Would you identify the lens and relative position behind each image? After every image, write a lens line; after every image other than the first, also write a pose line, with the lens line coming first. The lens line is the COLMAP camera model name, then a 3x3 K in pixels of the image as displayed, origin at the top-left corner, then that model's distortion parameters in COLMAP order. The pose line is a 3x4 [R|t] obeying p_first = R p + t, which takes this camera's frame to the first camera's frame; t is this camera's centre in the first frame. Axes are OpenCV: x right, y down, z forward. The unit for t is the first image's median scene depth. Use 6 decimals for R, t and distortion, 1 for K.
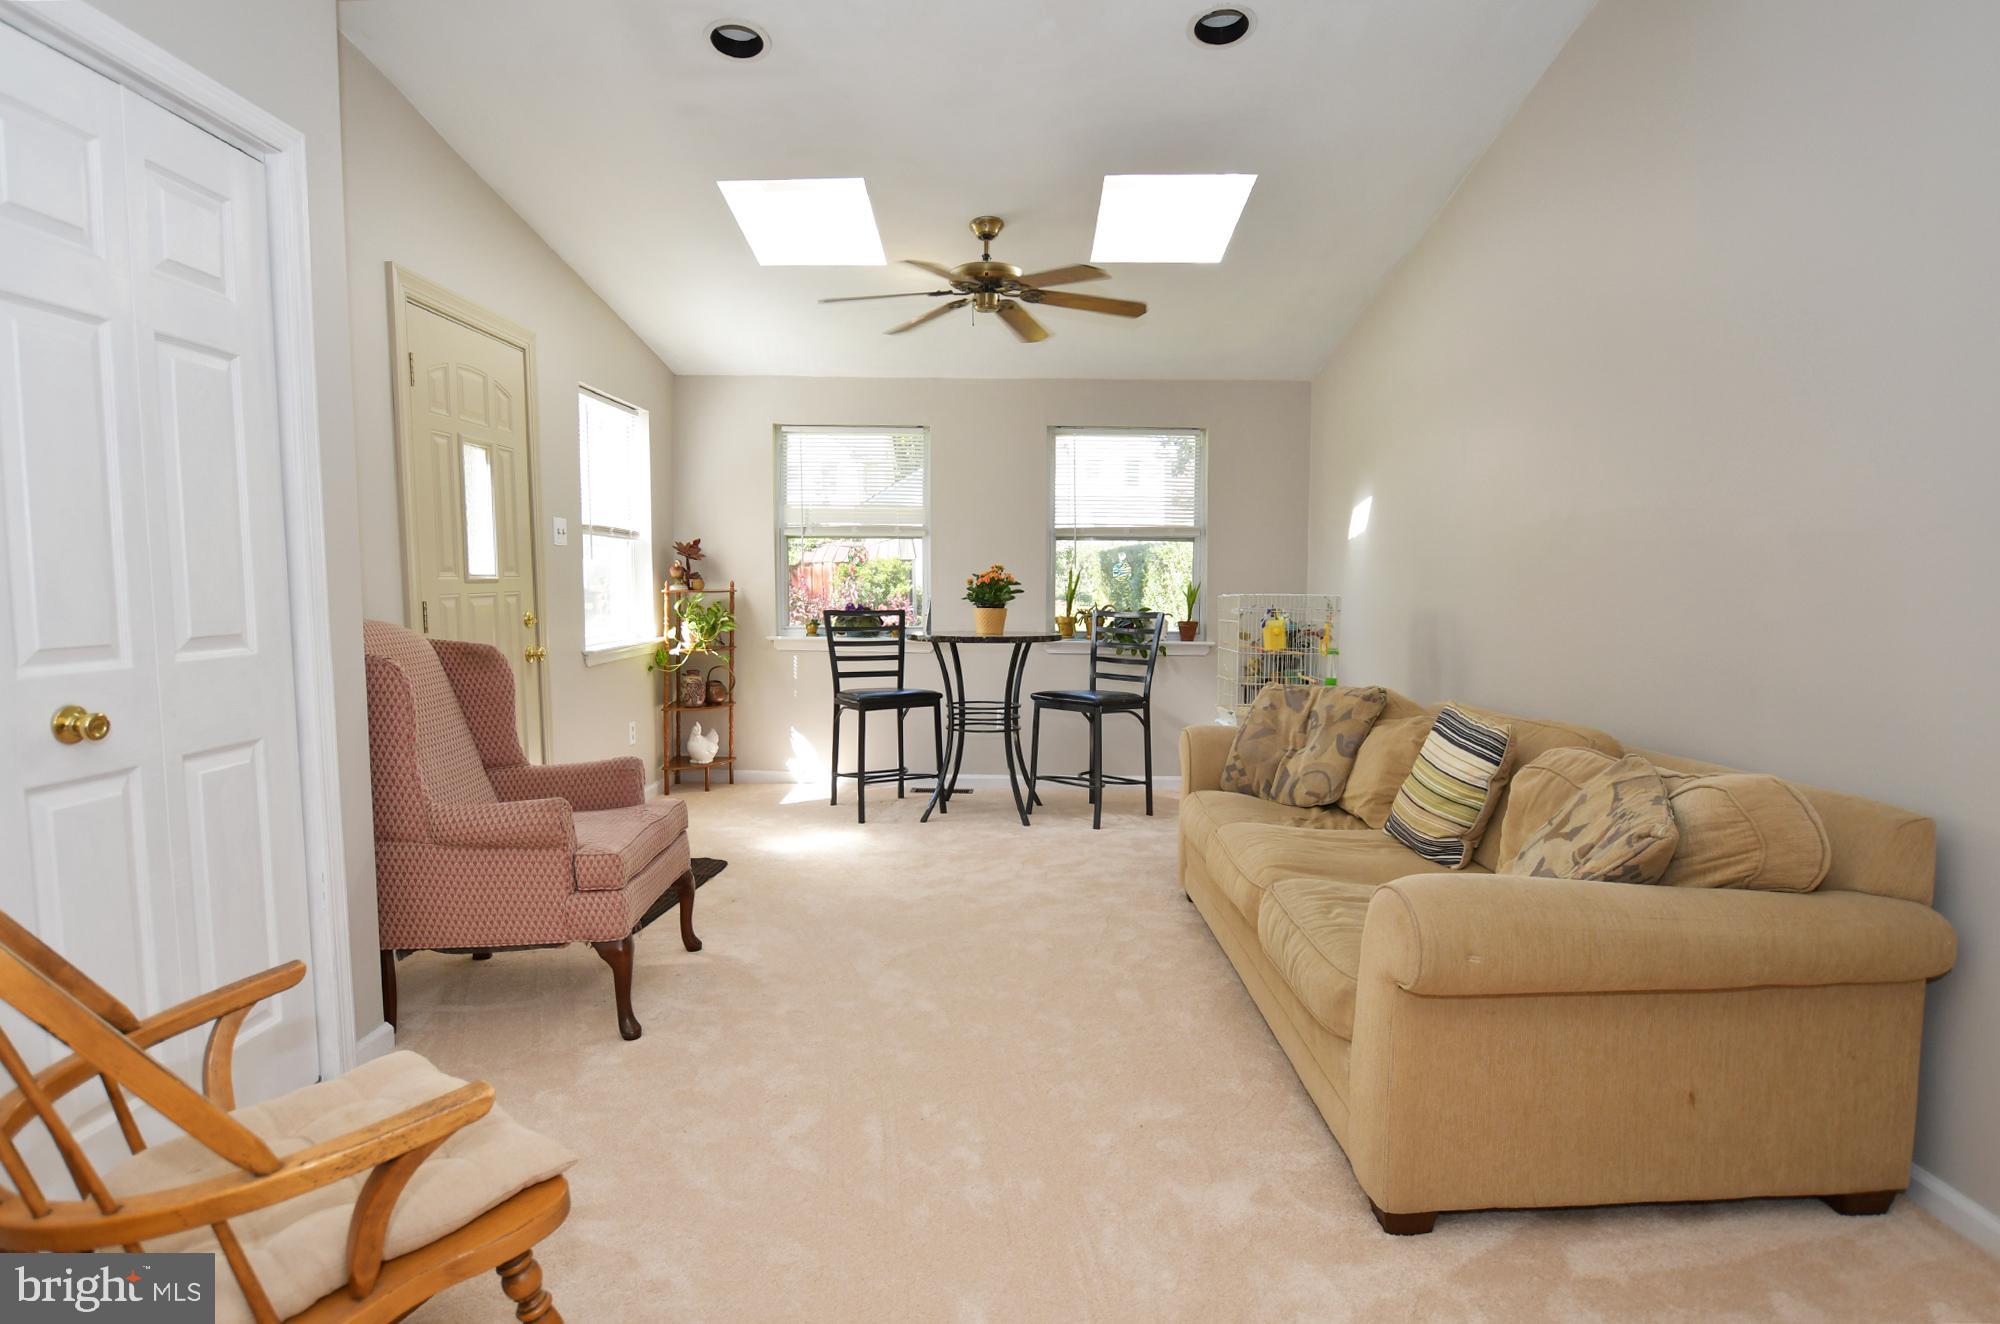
lens RADIAL K [[1063.4, 0, 996.0], [0, 1063.4, 656.3], [0, 0, 1]] dist [0.002286, 0.001036]
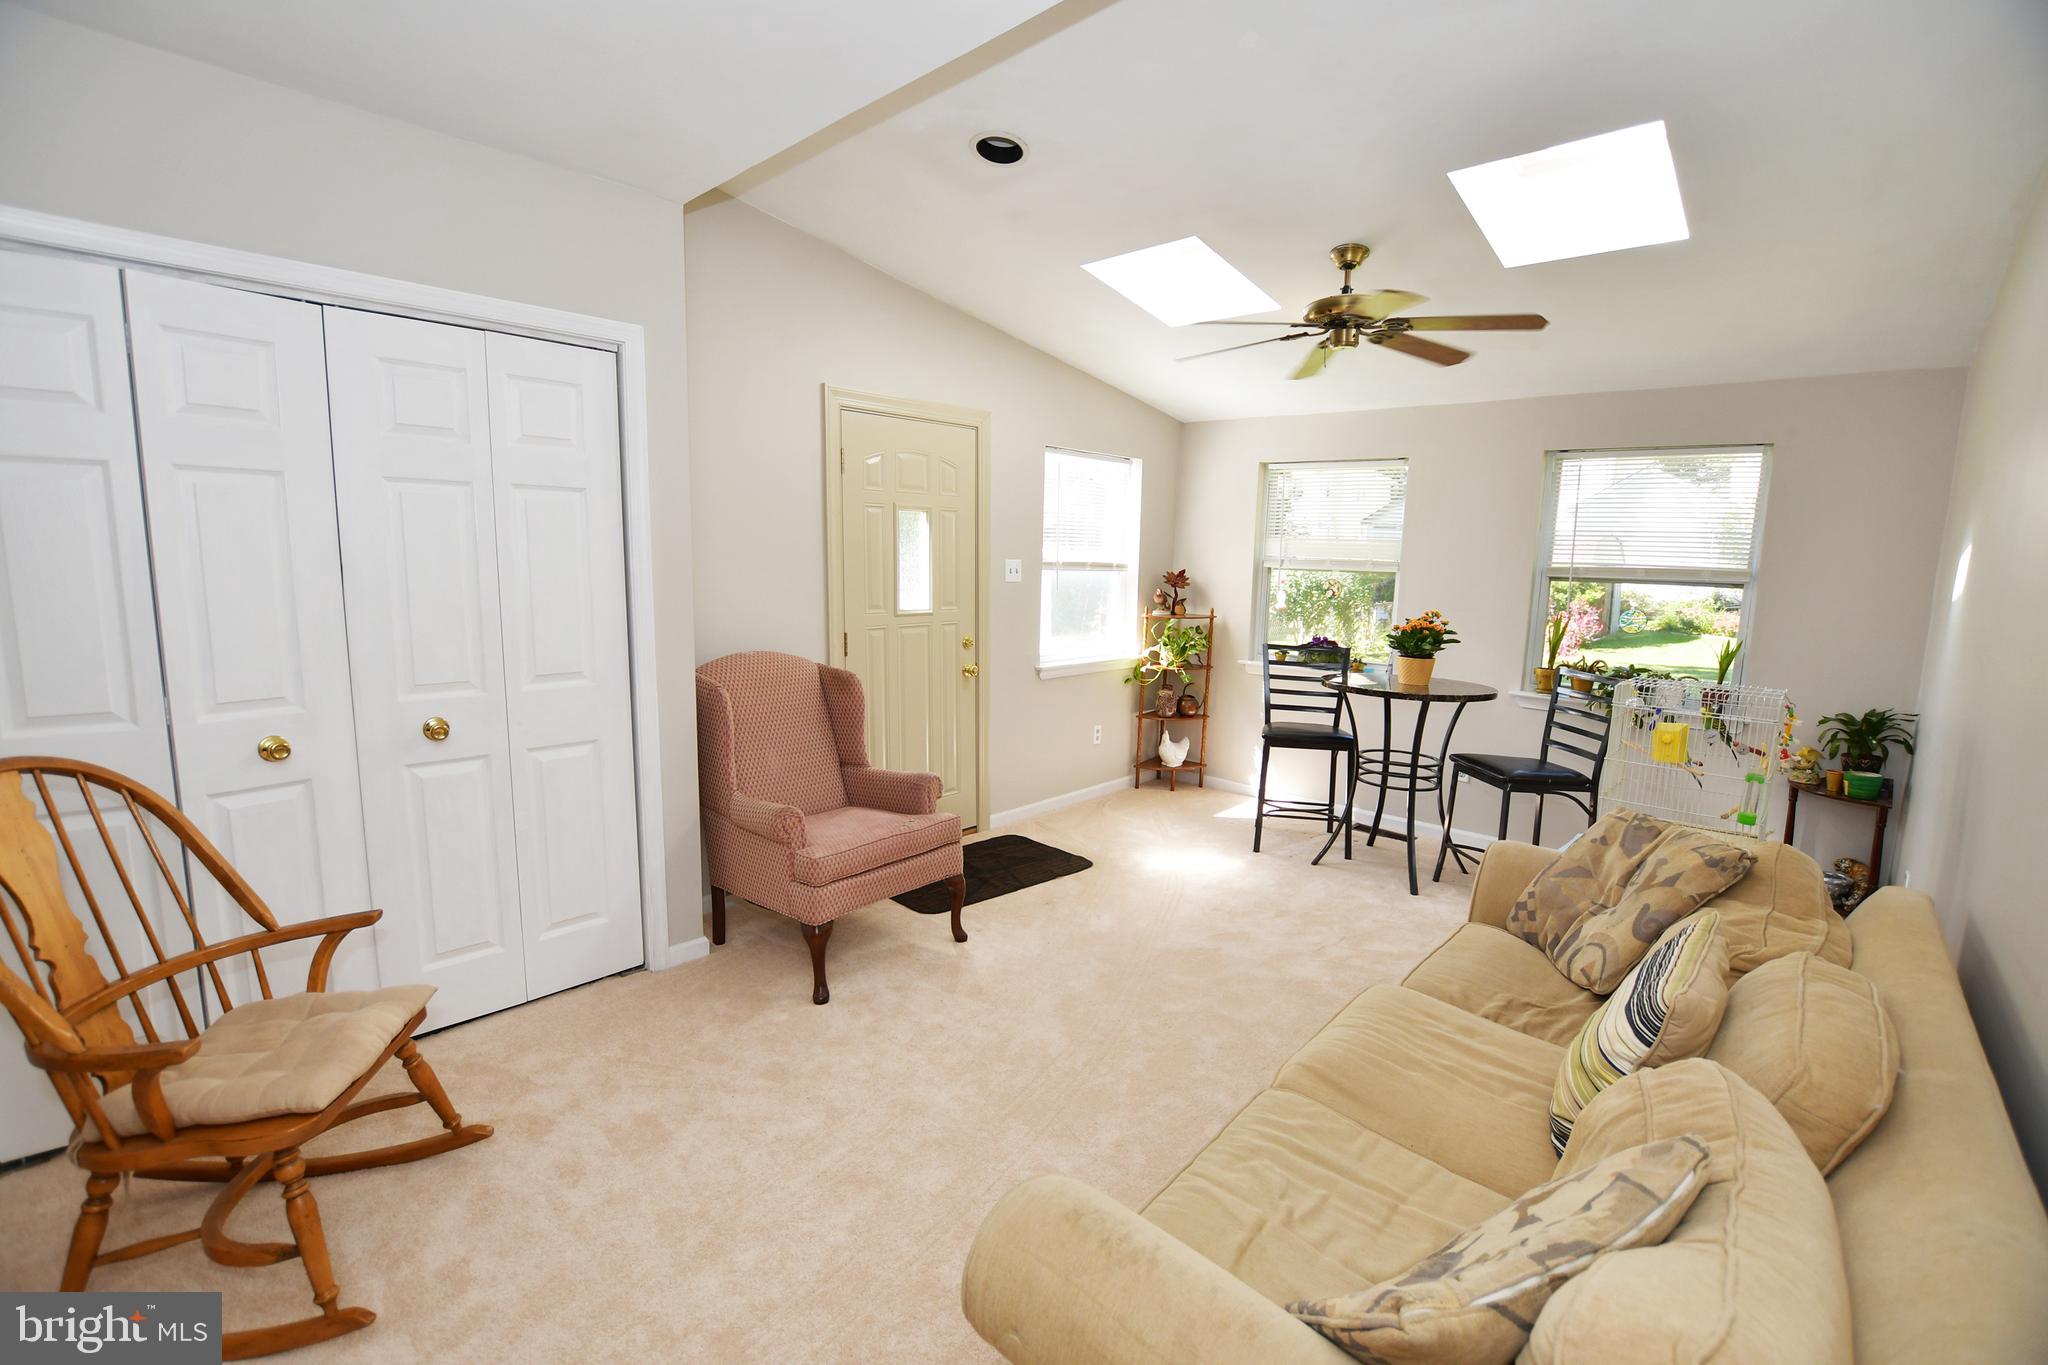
lens RADIAL K [[902.0, 0, 1028.3], [0, 902.0, 689.0], [0, 0, 1]] dist [-0.029906, 0.004167]
pose [[0.758229, 0.111169, -0.642441, 0.246158], [-0.070874, 0.993571, 0.088281, -0.062758], [0.648124, -0.021405, 0.761234, 0.176242]]
